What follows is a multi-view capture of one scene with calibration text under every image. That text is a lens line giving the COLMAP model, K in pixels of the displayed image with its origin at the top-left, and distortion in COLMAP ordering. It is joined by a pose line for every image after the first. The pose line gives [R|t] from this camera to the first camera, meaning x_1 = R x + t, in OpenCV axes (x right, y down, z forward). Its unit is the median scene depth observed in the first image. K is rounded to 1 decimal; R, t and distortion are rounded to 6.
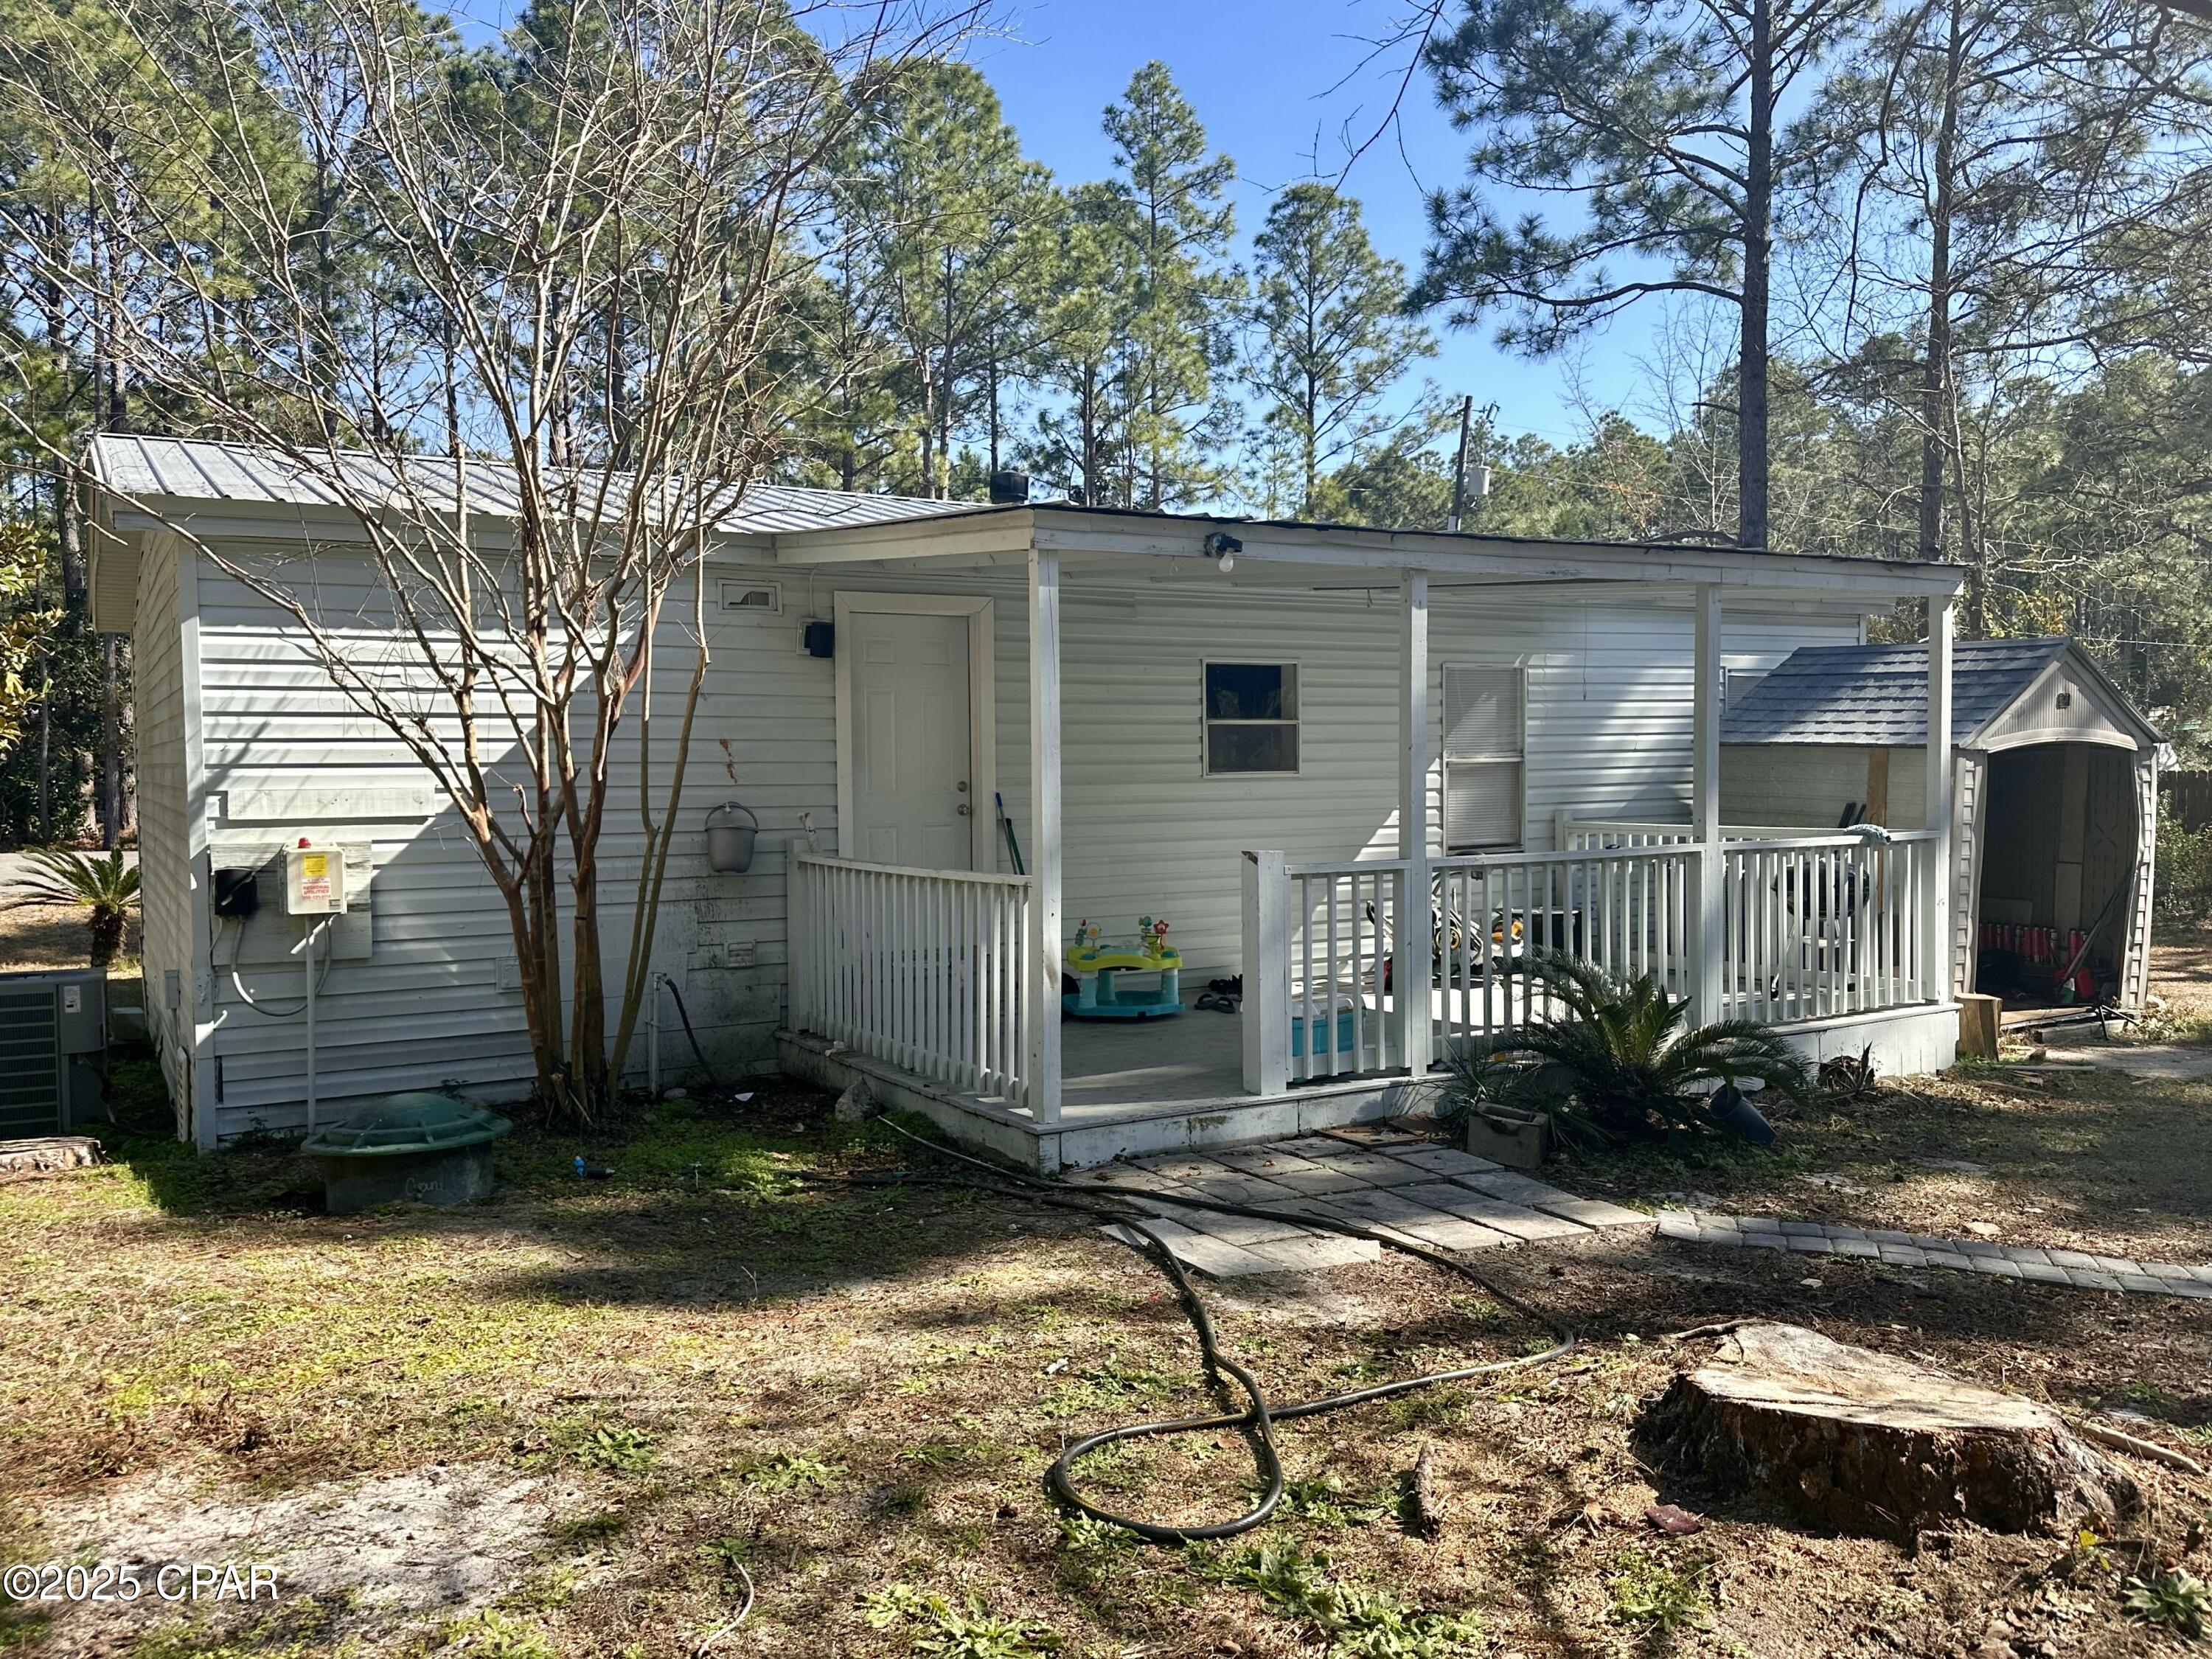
lens RADIAL K [[1743.9, 0, 1102.0], [0, 1743.9, 825.6], [0, 0, 1]] dist [-0.011039, -0.011653]
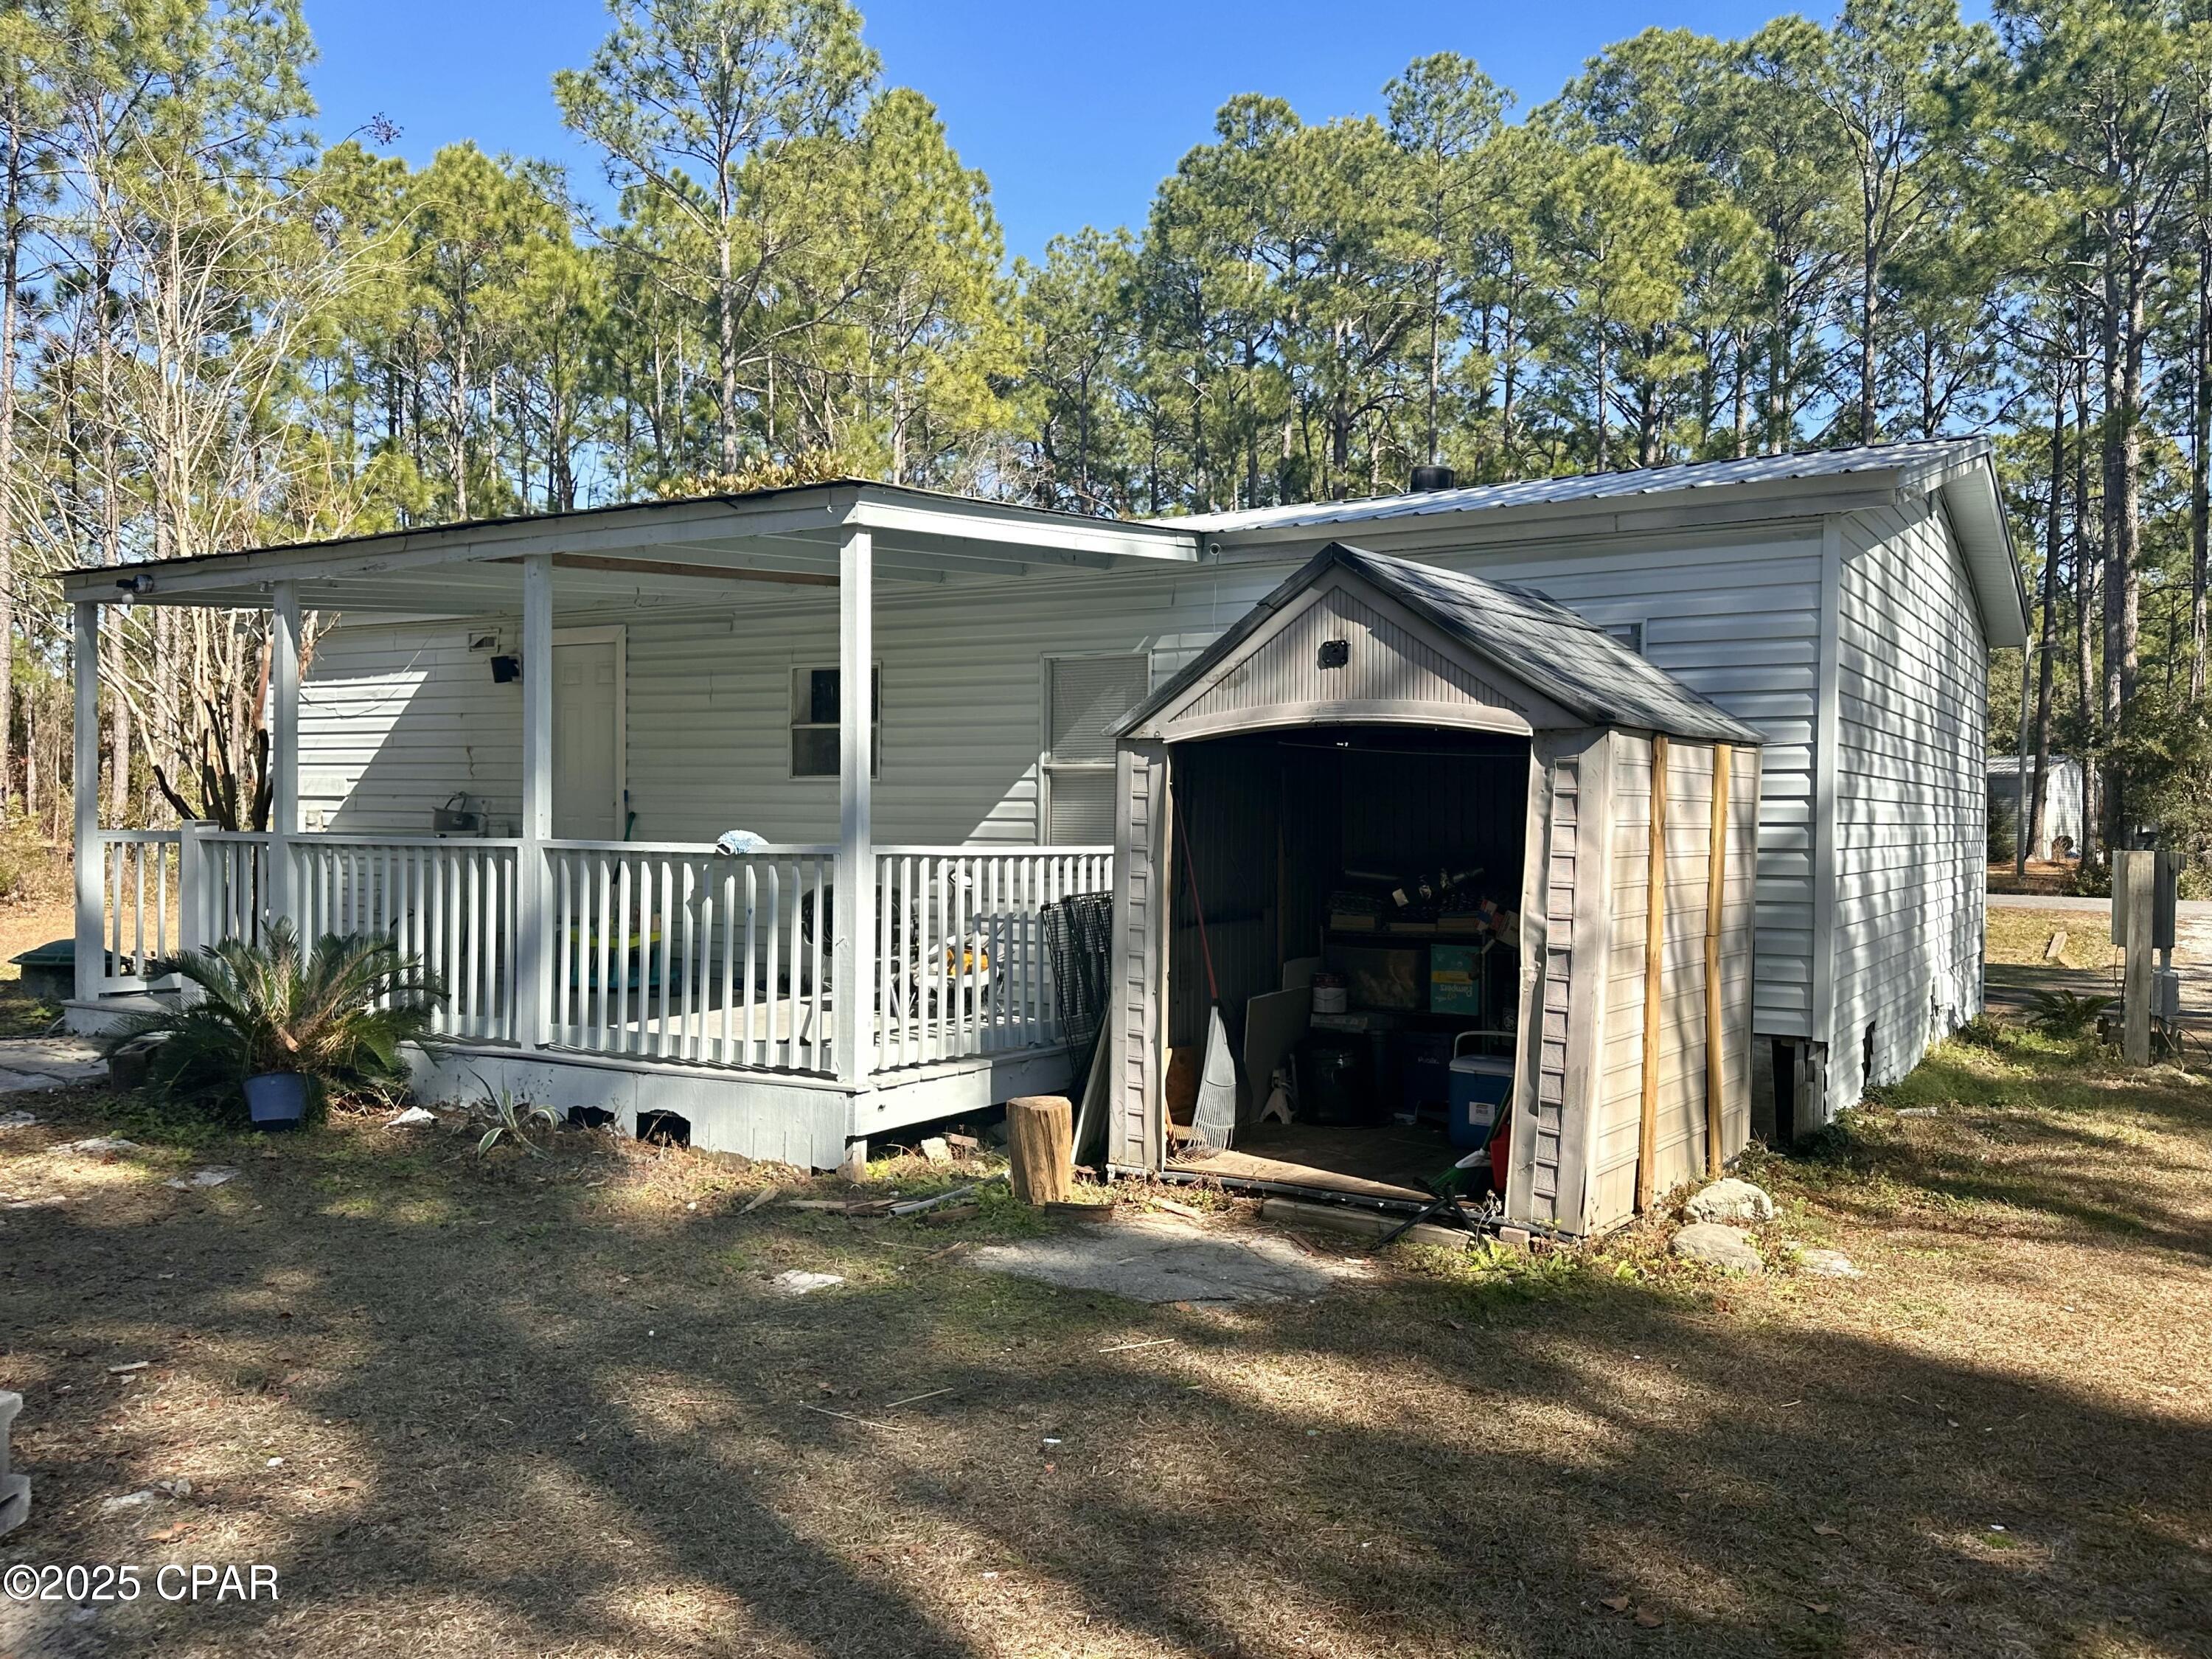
lens RADIAL K [[1743.9, 0, 1100.2], [0, 1743.9, 843.3], [0, 0, 1]] dist [-0.011039, -0.011653]
pose [[0.484694, 0.033187, -0.874054, 1.039018], [-0.049606, 0.998715, 0.010411, -0.009892], [0.873276, 0.038312, 0.485717, 0.650437]]
